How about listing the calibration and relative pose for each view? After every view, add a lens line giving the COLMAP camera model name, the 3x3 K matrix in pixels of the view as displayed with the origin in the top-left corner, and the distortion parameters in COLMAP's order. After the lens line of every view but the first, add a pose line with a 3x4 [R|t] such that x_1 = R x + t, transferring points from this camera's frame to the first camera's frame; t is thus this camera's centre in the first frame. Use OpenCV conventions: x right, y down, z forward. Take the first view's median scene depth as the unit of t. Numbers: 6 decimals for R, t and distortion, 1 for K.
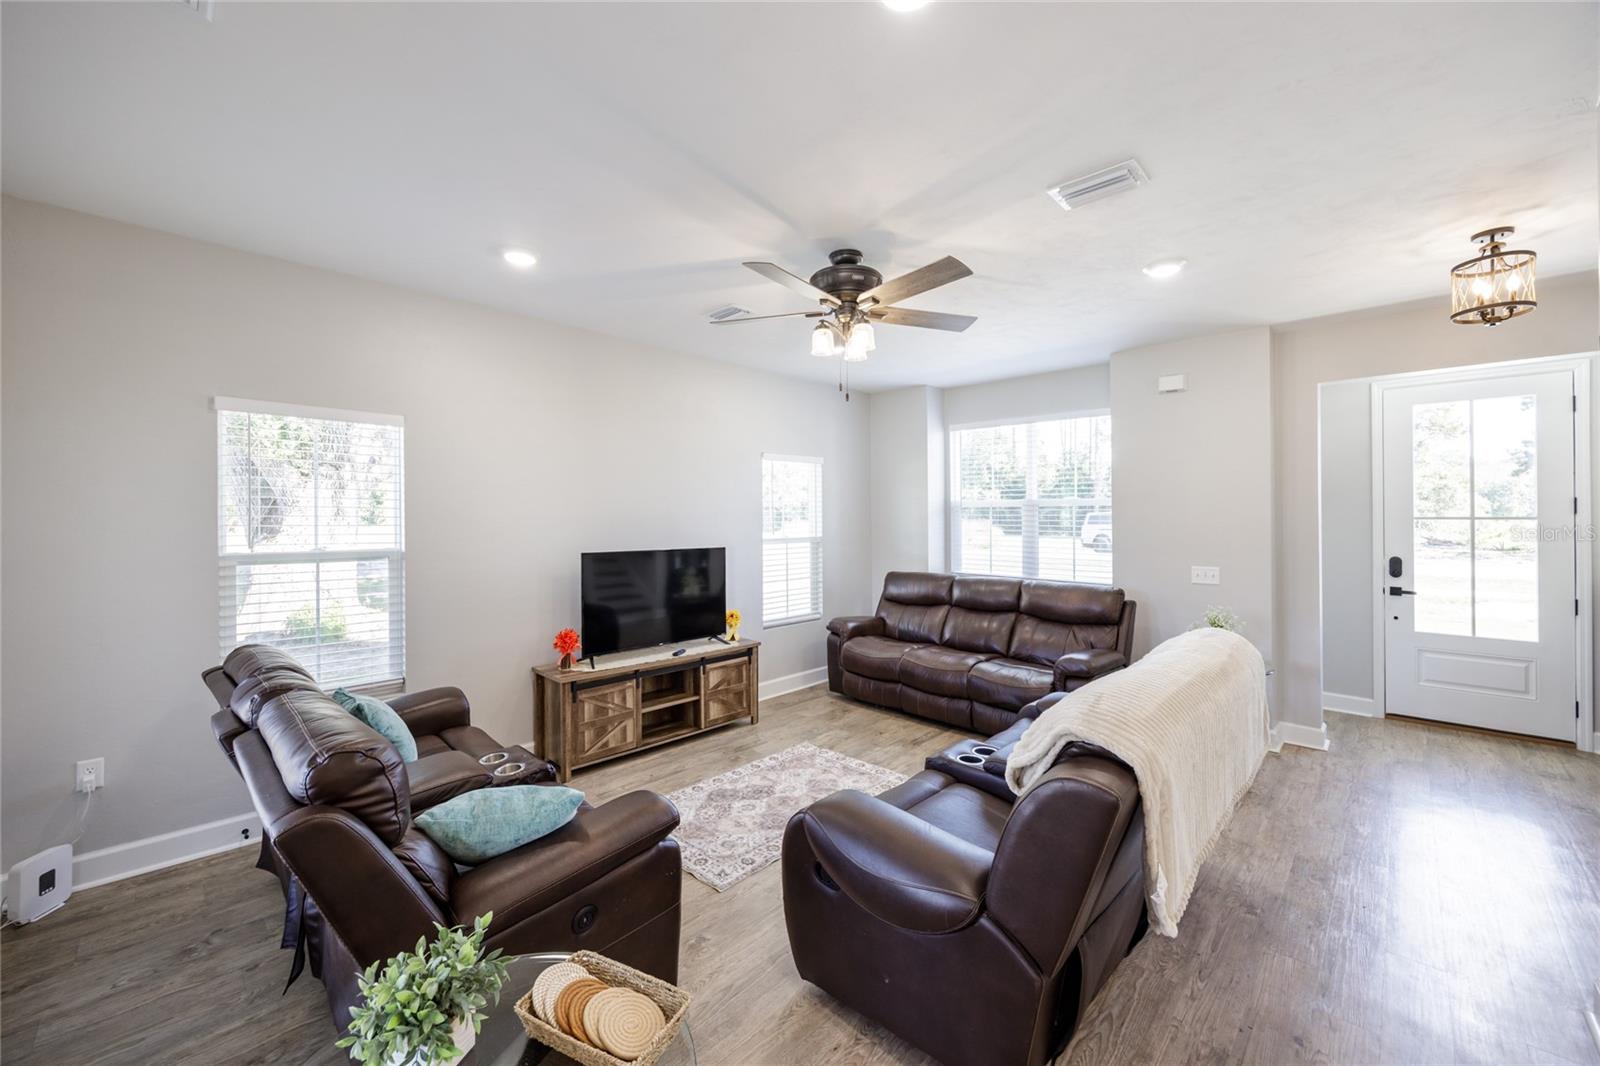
lens RADIAL K [[626.2, 0, 794.5], [0, 626.2, 514.3], [0, 0, 1]] dist [-0.001564, 0.000478]
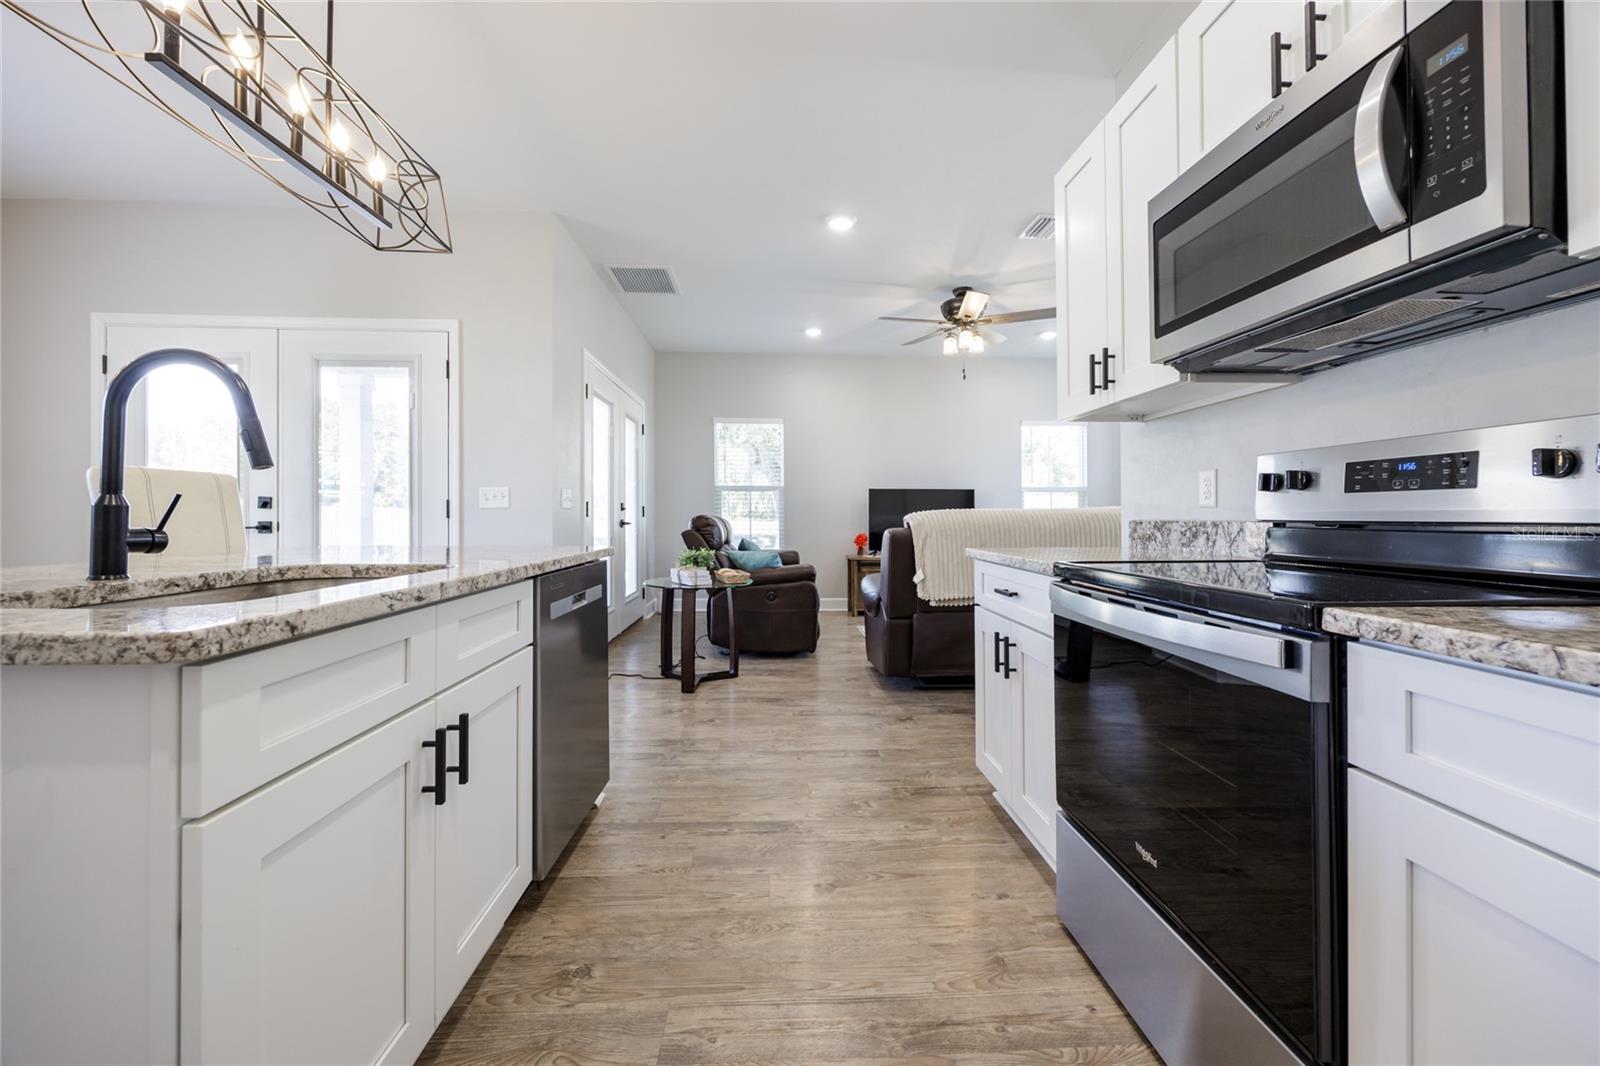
lens RADIAL K [[610.0, 0, 803.5], [0, 610.0, 524.6], [0, 0, 1]] dist [-0.002331, 0.000004]
pose [[0.736878, 0.010594, -0.675943, 0.634828], [0.004312, 0.999783, 0.020371, 0.120853], [0.676012, -0.017925, 0.736672, -0.340336]]
